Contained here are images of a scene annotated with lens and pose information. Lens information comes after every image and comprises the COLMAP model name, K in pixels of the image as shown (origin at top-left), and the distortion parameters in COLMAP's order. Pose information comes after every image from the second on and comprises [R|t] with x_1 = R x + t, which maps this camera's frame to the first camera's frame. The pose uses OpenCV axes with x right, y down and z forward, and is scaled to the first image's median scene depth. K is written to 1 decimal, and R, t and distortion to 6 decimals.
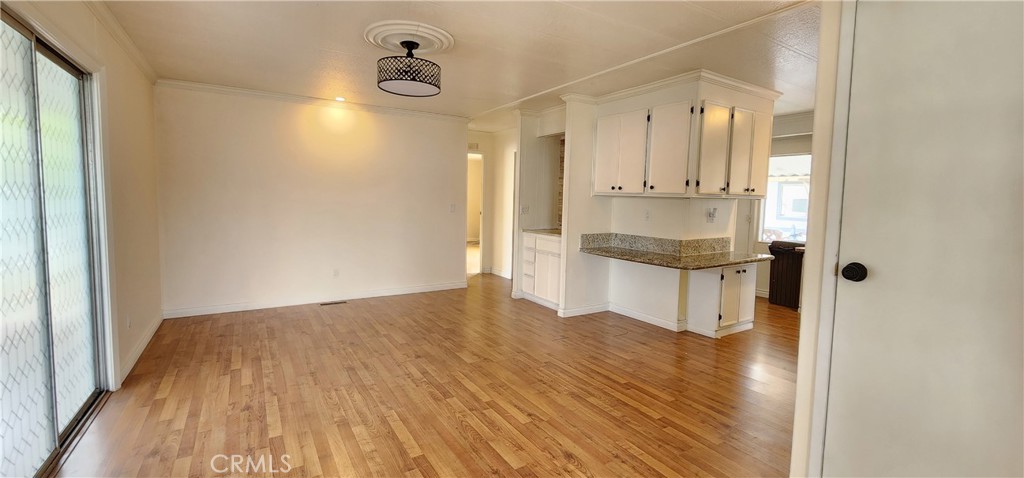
lens RADIAL K [[416.7, 0, 510.3], [0, 416.7, 226.5], [0, 0, 1]] dist [0.000141, 0.000006]
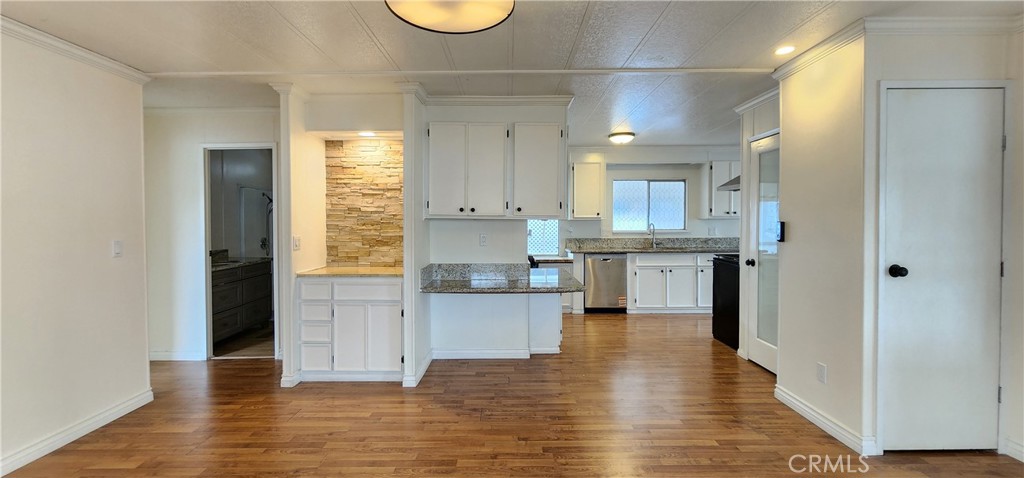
lens RADIAL K [[416.7, 0, 510.3], [0, 416.7, 226.5], [0, 0, 1]] dist [0.000141, 0.000006]
pose [[0.537966, -0.031883, 0.842364, -0.398696], [0.070100, 0.997515, -0.007013, -0.045388], [-0.840047, 0.062822, 0.538864, 0.464241]]
